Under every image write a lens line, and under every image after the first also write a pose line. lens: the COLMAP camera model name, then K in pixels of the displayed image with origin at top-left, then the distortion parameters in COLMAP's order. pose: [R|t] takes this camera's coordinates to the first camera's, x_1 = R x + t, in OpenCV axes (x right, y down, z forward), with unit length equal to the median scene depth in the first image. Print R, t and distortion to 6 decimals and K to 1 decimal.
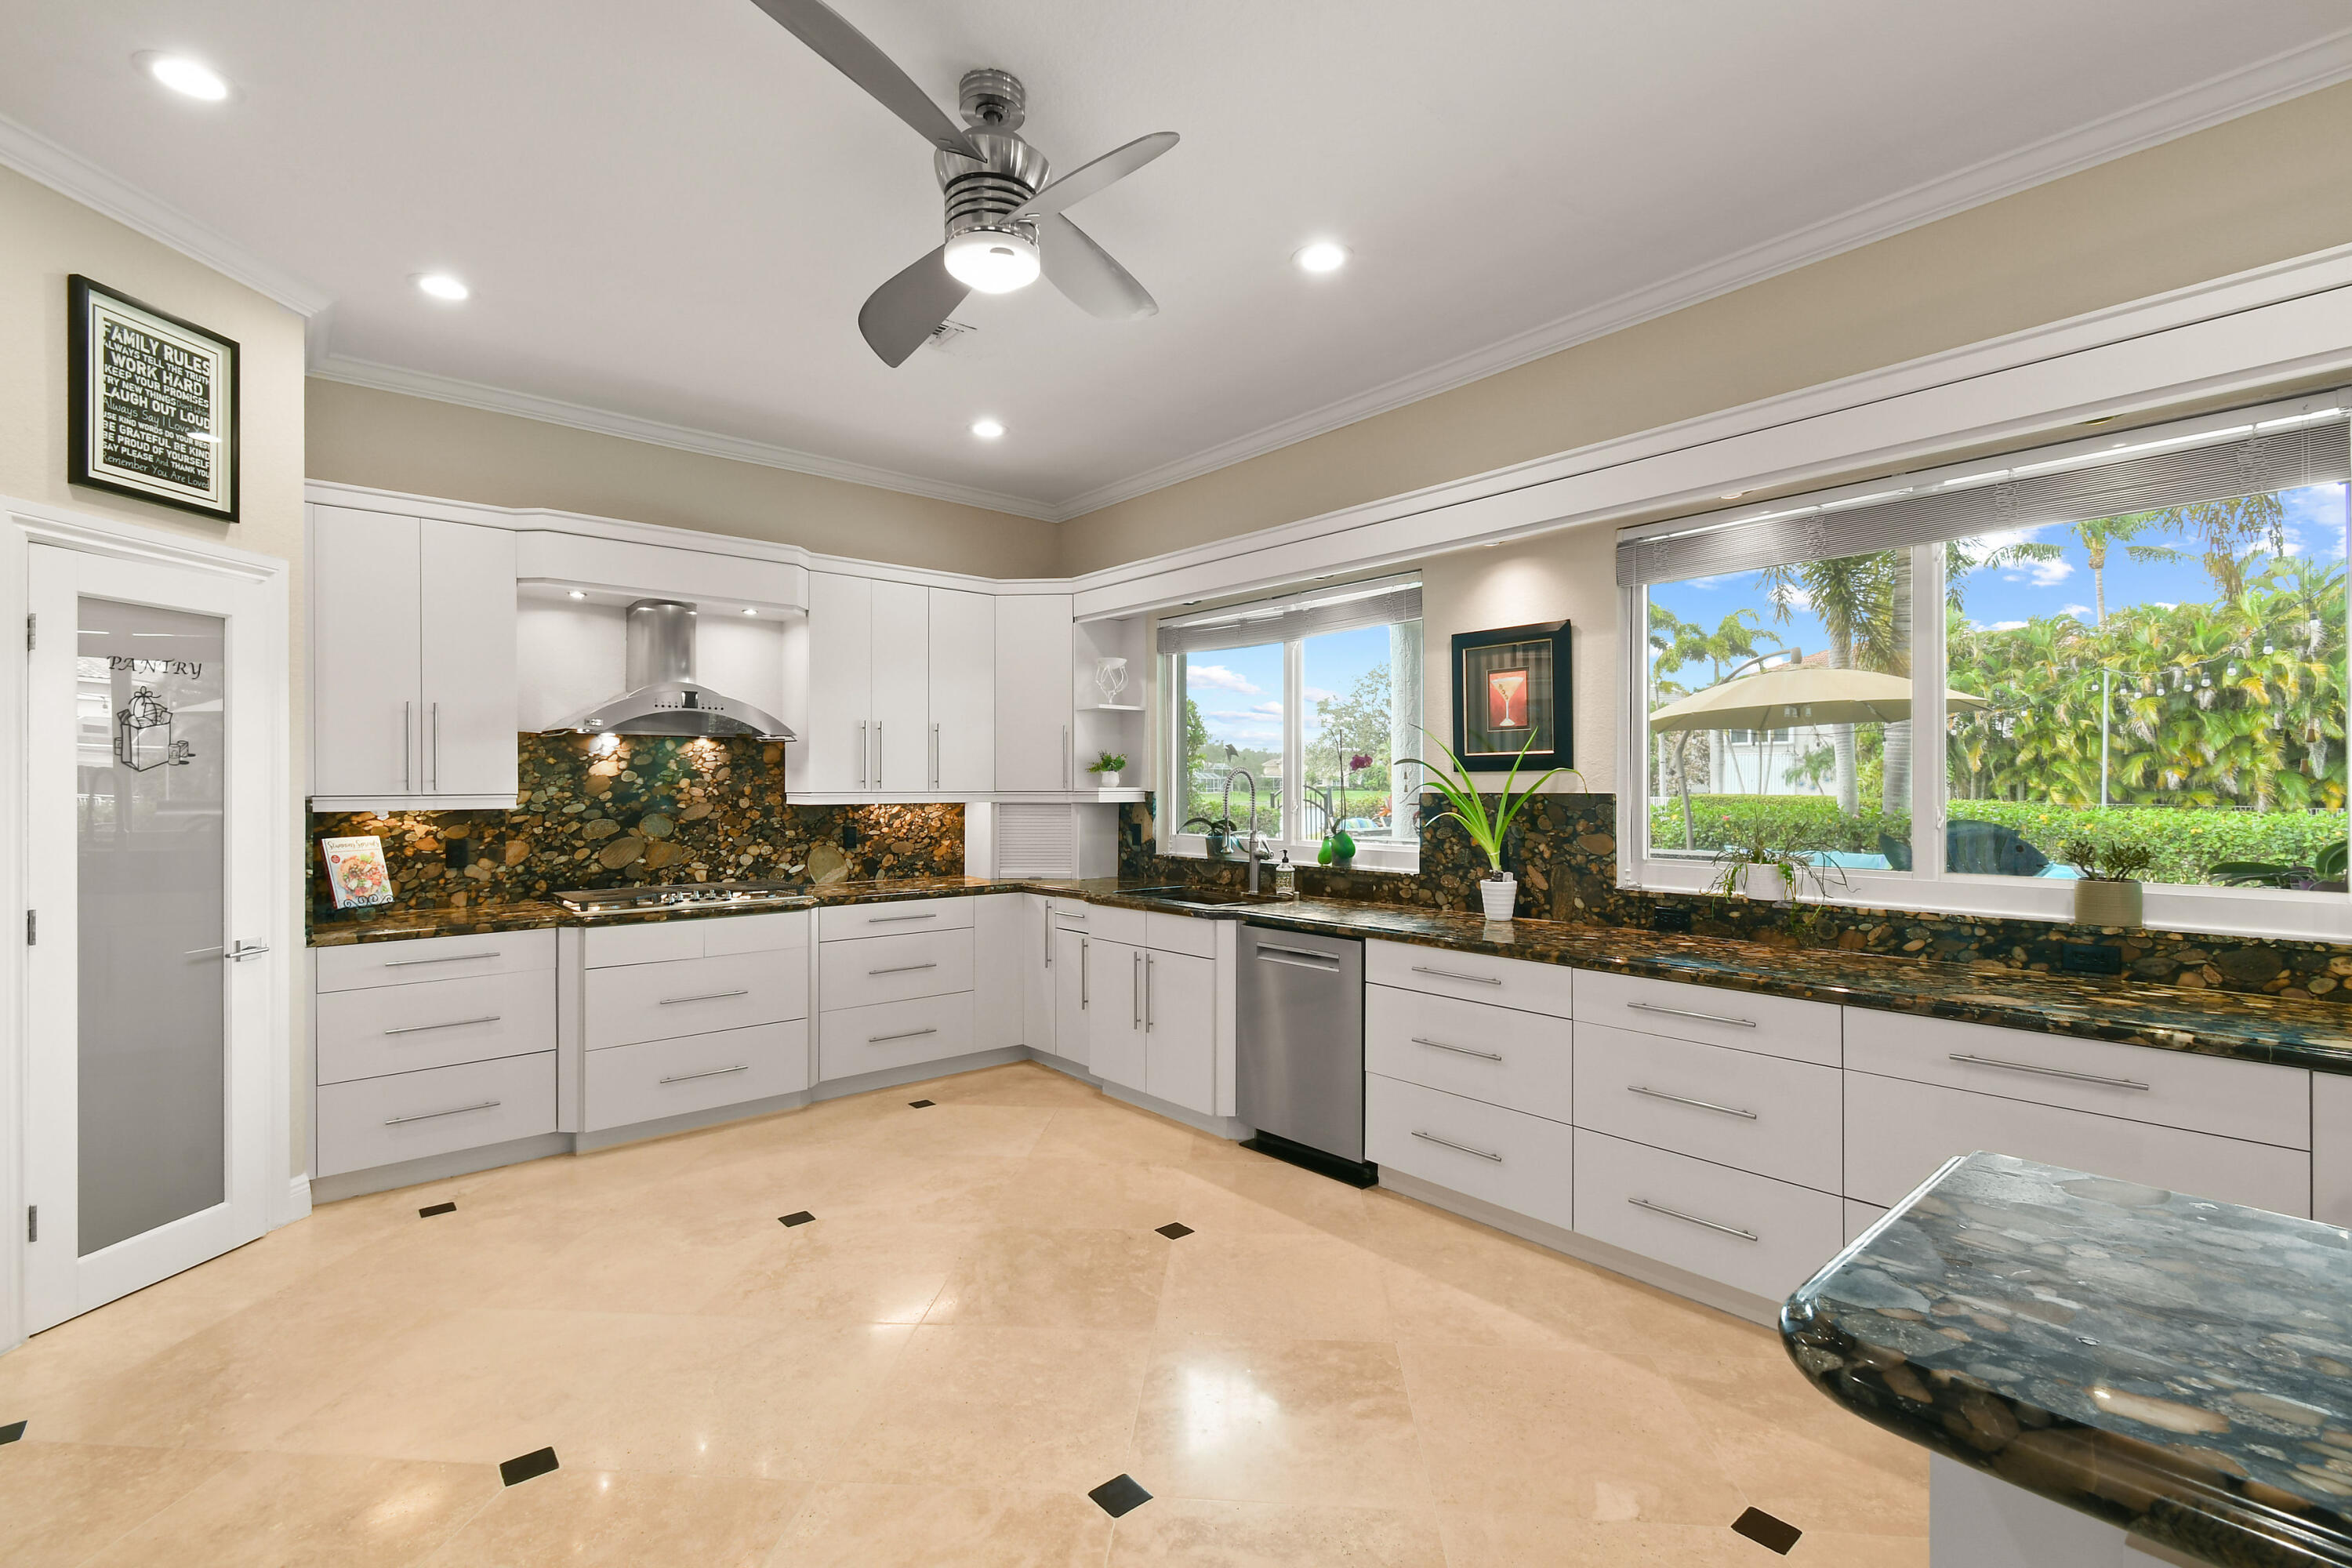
lens RADIAL K [[1037.0, 0, 1177.2], [0, 1037.0, 784.5], [0, 0, 1]] dist [0.000402, -0.000200]
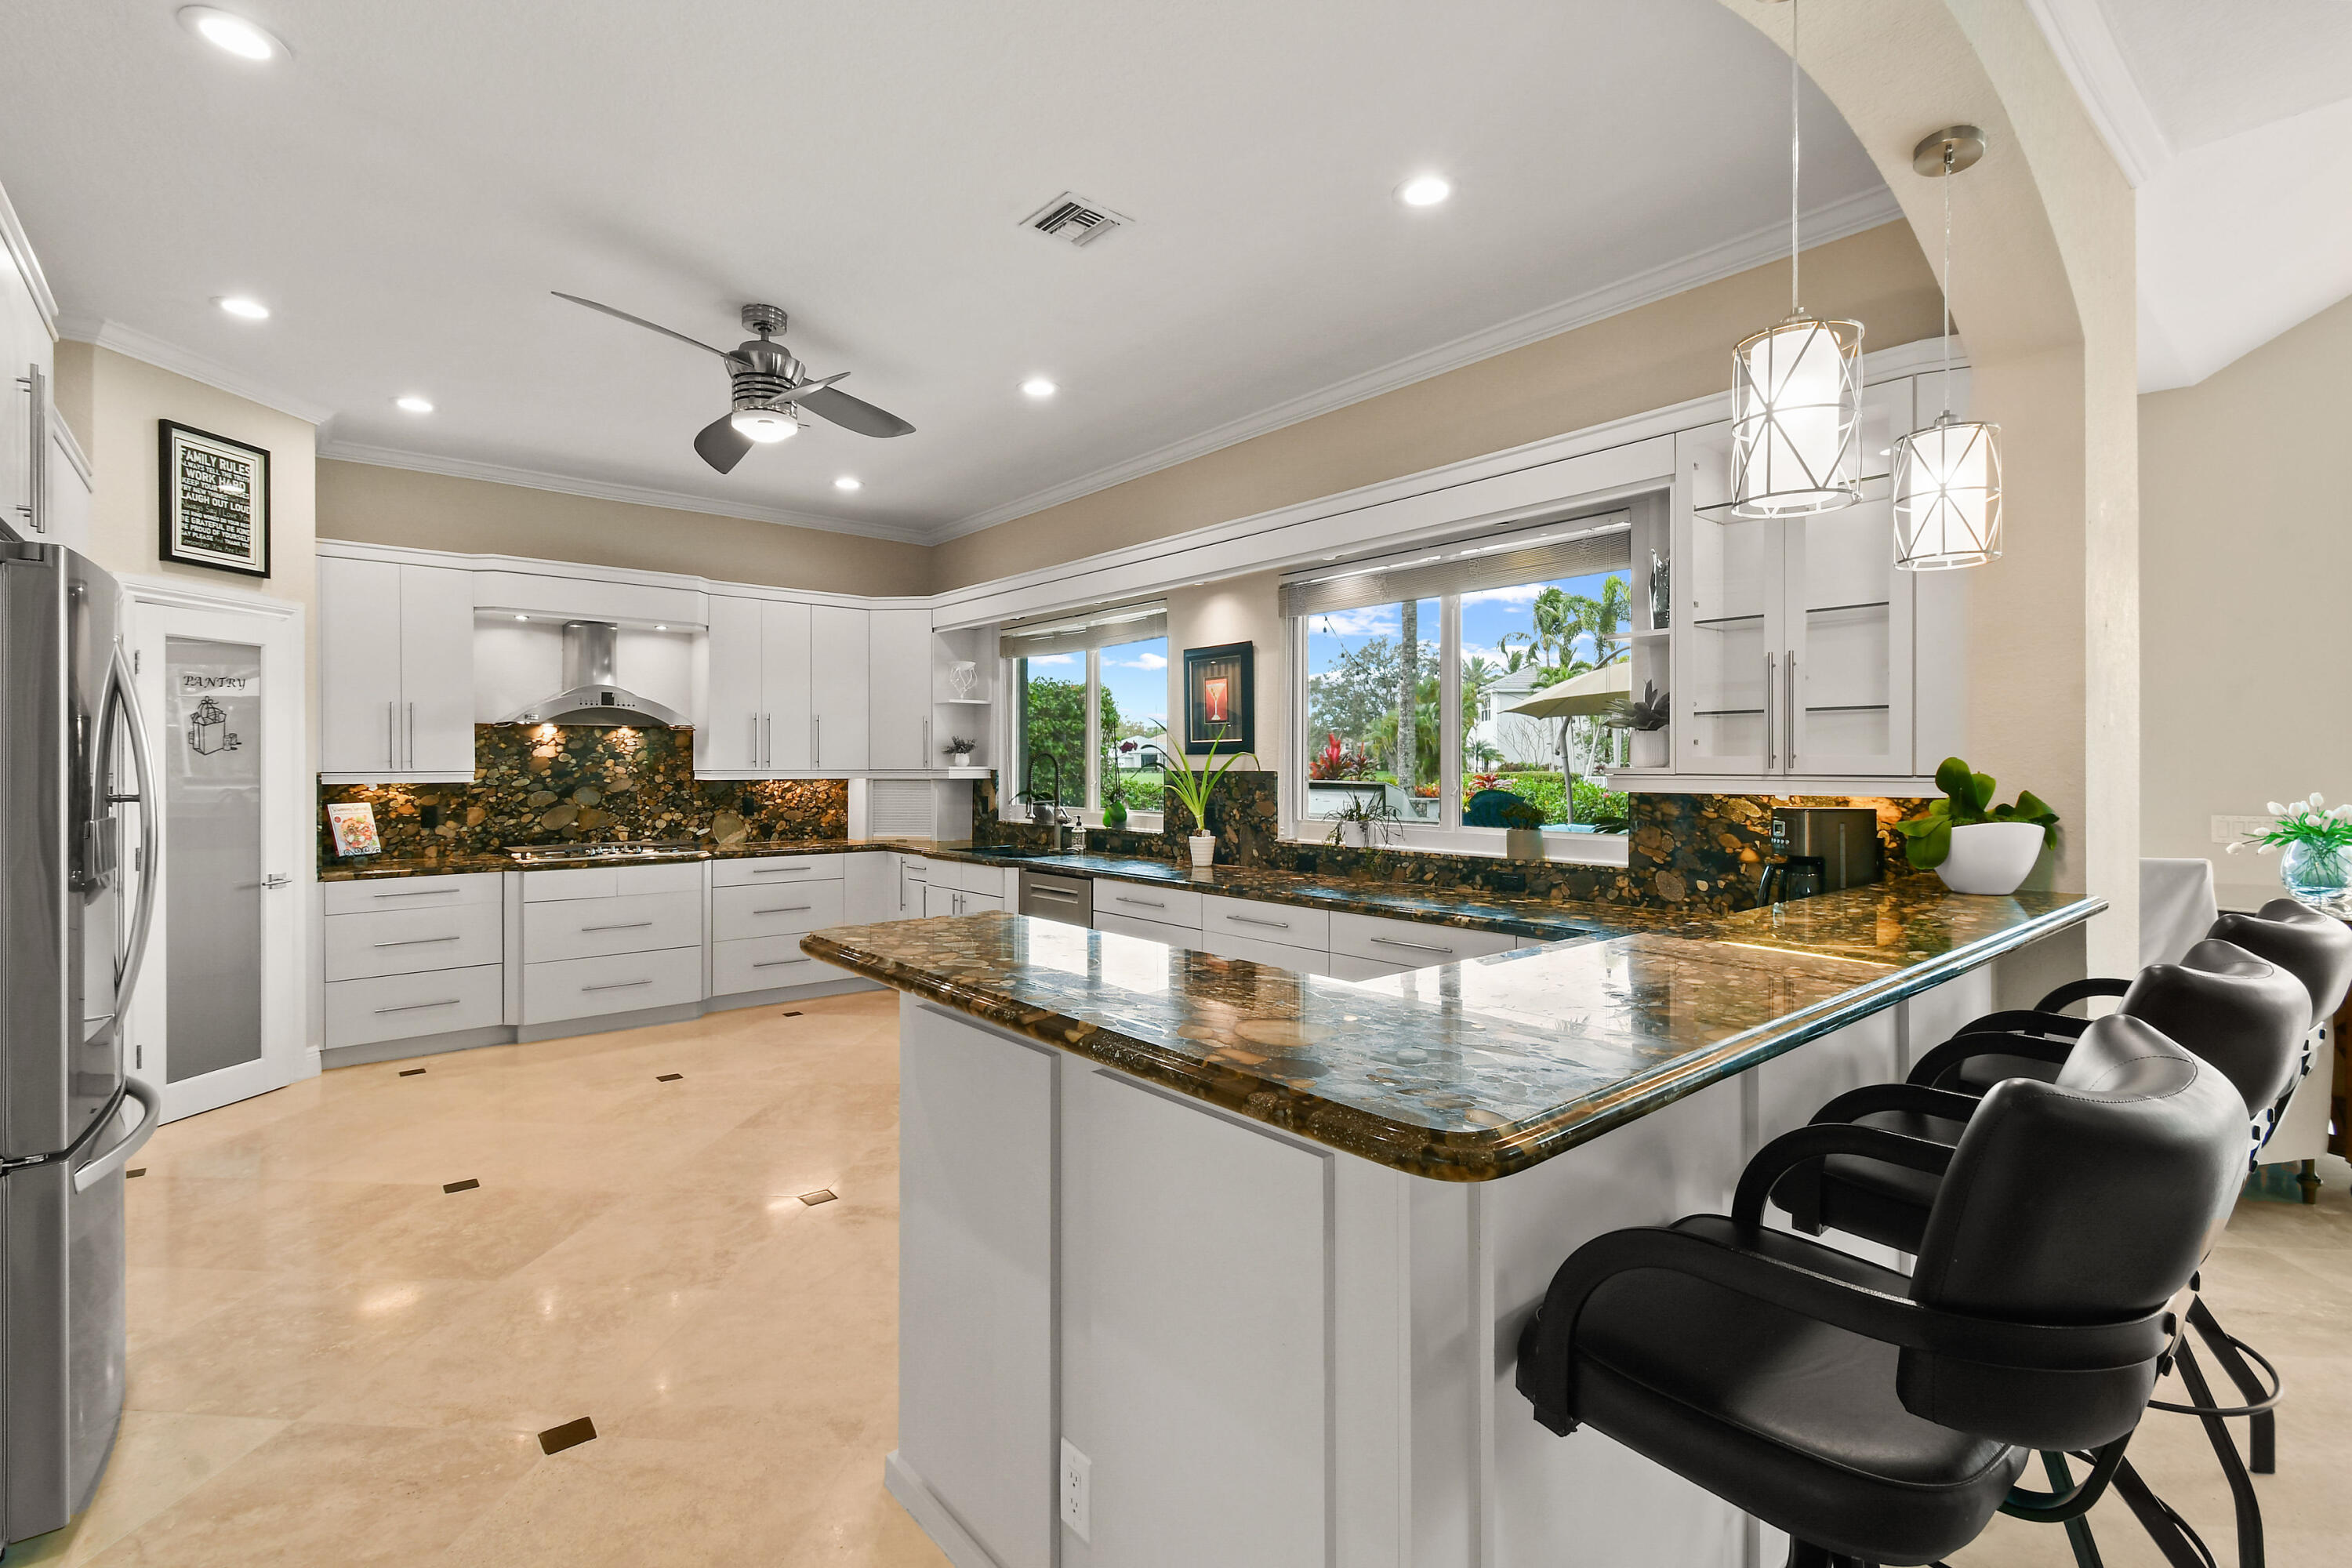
lens RADIAL K [[1059.1, 0, 1175.4], [0, 1059.1, 768.4], [0, 0, 1]] dist [-0.000198, 0.000131]
pose [[0.999959, 0.000685, -0.009075, 0.263976], [-0.000651, 0.999992, 0.003832, 0.000042], [0.009077, -0.003826, 0.999951, -0.333764]]
